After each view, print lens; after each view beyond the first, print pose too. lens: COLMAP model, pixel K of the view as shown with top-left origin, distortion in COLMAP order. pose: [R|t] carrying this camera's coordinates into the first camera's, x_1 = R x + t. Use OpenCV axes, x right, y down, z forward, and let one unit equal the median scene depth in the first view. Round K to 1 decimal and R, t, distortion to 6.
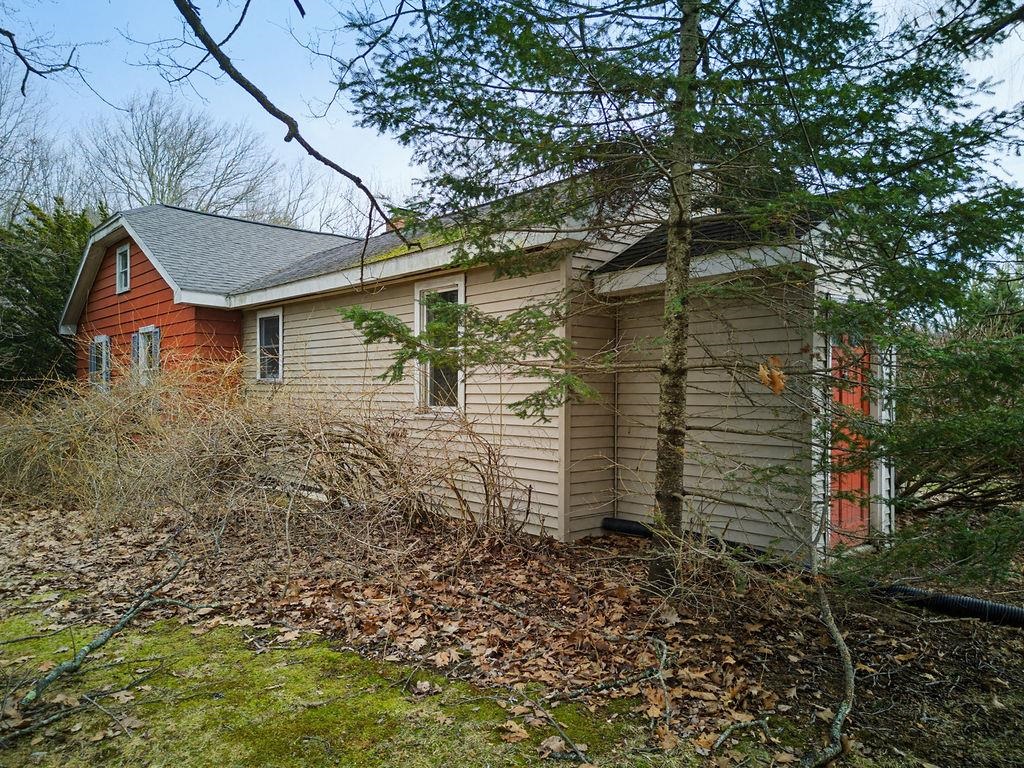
lens RADIAL K [[708.4, 0, 511.5], [0, 708.4, 387.0], [0, 0, 1]] dist [0.057666, -0.047980]
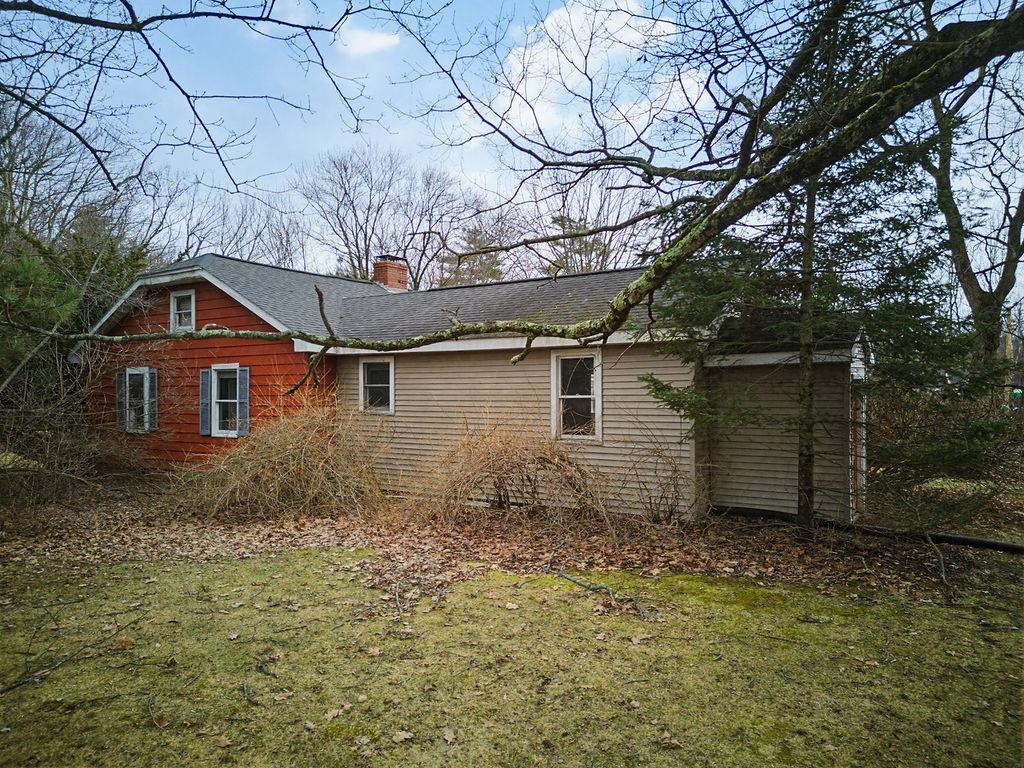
lens RADIAL K [[708.4, 0, 511.7], [0, 708.4, 384.0], [0, 0, 1]] dist [0.057666, -0.047980]
pose [[0.961277, 0.000299, 0.275584, -1.135860], [0.003054, 0.999926, -0.011739, -0.107780], [-0.275567, 0.012126, 0.961205, -0.637420]]
